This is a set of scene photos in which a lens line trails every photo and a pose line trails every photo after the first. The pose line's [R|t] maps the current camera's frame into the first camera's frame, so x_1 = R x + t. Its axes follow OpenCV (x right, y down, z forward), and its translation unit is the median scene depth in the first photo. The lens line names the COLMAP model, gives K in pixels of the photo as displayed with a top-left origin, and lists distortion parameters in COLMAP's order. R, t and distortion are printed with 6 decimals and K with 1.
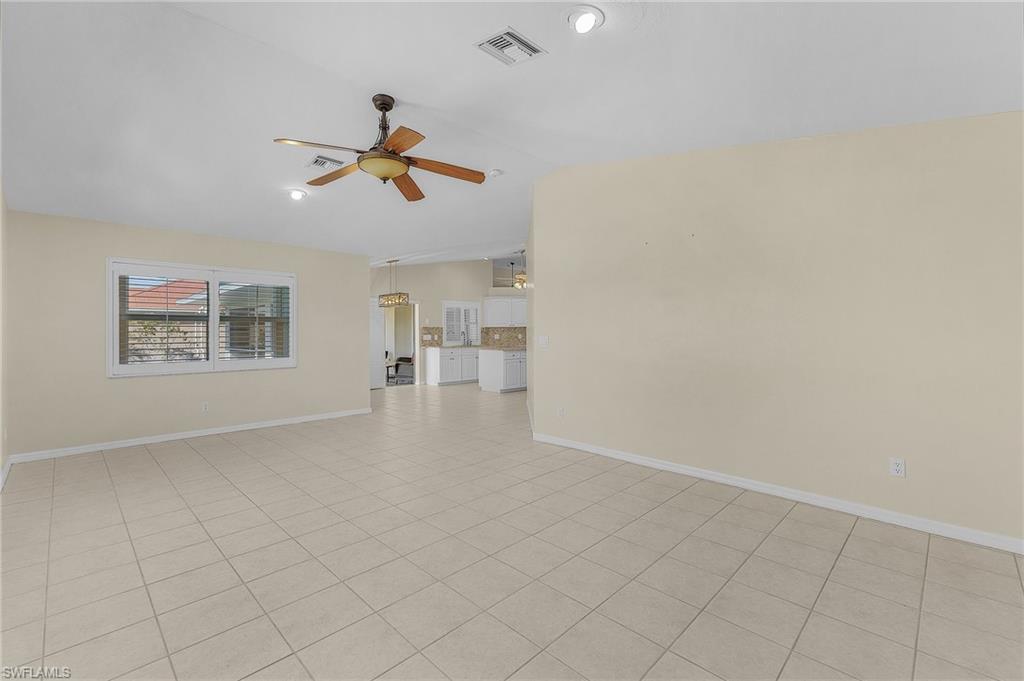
lens RADIAL K [[444.0, 0, 512.0], [0, 444.0, 340.5], [0, 0, 1]] dist [0.000448, -0.000051]
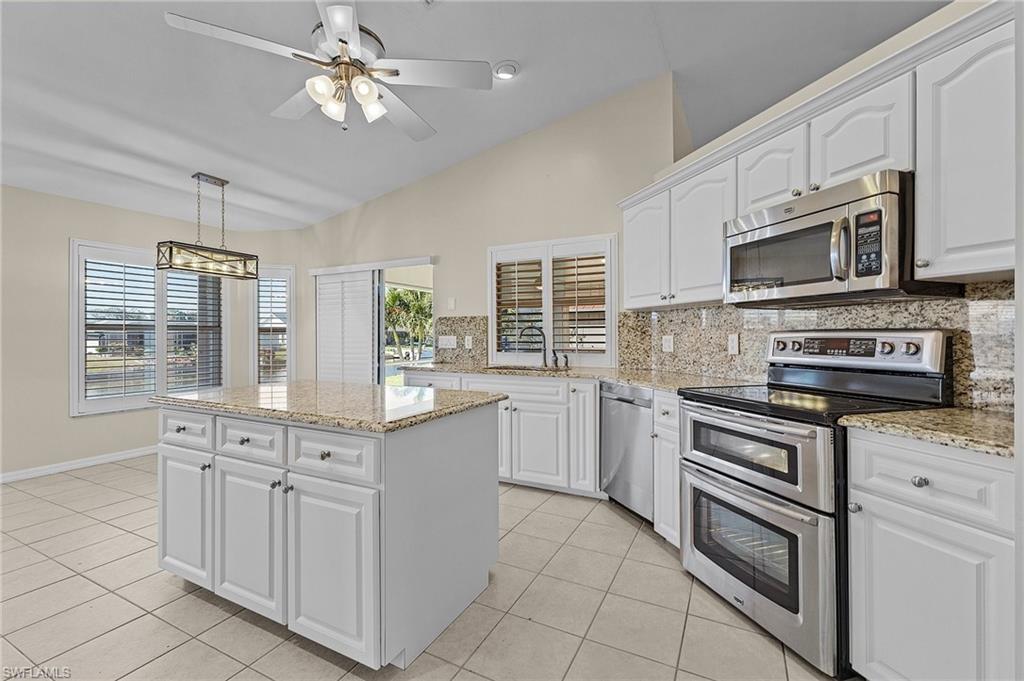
lens RADIAL K [[444.0, 0, 512.0], [0, 444.0, 340.5], [0, 0, 1]] dist [0.000448, -0.000051]
pose [[0.302962, 0.007515, -0.952973, 0.141367], [-0.018590, 0.999825, 0.001974, -0.006660], [0.952821, 0.017117, 0.303049, 0.619366]]
